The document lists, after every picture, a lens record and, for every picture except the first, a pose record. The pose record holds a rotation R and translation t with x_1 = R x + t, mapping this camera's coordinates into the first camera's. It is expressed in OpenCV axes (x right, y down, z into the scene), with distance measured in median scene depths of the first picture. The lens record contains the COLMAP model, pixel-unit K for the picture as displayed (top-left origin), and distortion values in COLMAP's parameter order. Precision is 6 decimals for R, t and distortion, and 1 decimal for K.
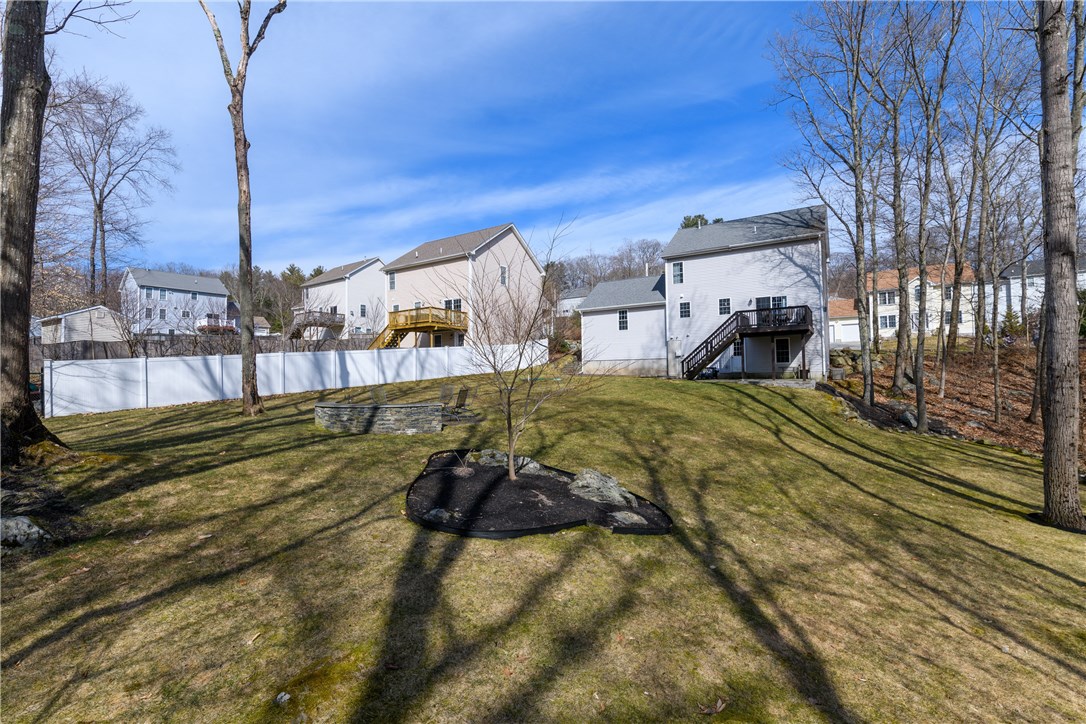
lens RADIAL K [[476.1, 0, 548.7], [0, 476.1, 355.8], [0, 0, 1]] dist [-0.004547, -0.000292]
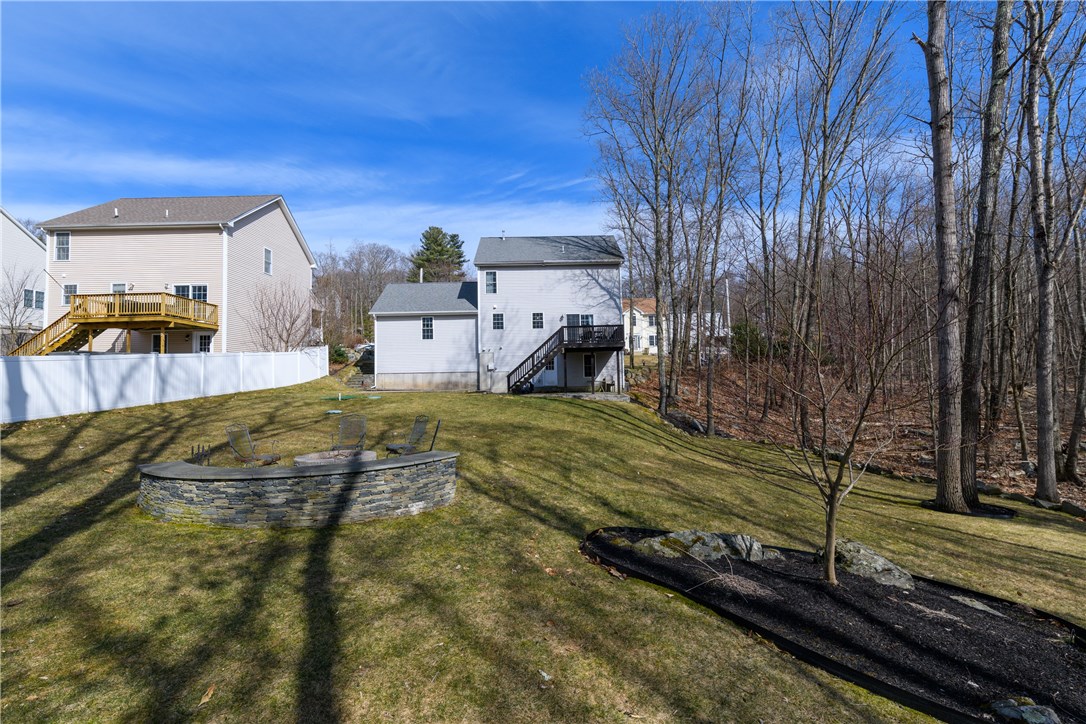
lens RADIAL K [[476.1, 0, 542.6], [0, 476.1, 356.5], [0, 0, 1]] dist [-0.004547, -0.000292]
pose [[0.841954, 0.025909, 0.538927, -0.162363], [-0.014372, 0.999569, -0.025601, -0.002748], [-0.539358, 0.013810, 0.841963, 0.151353]]
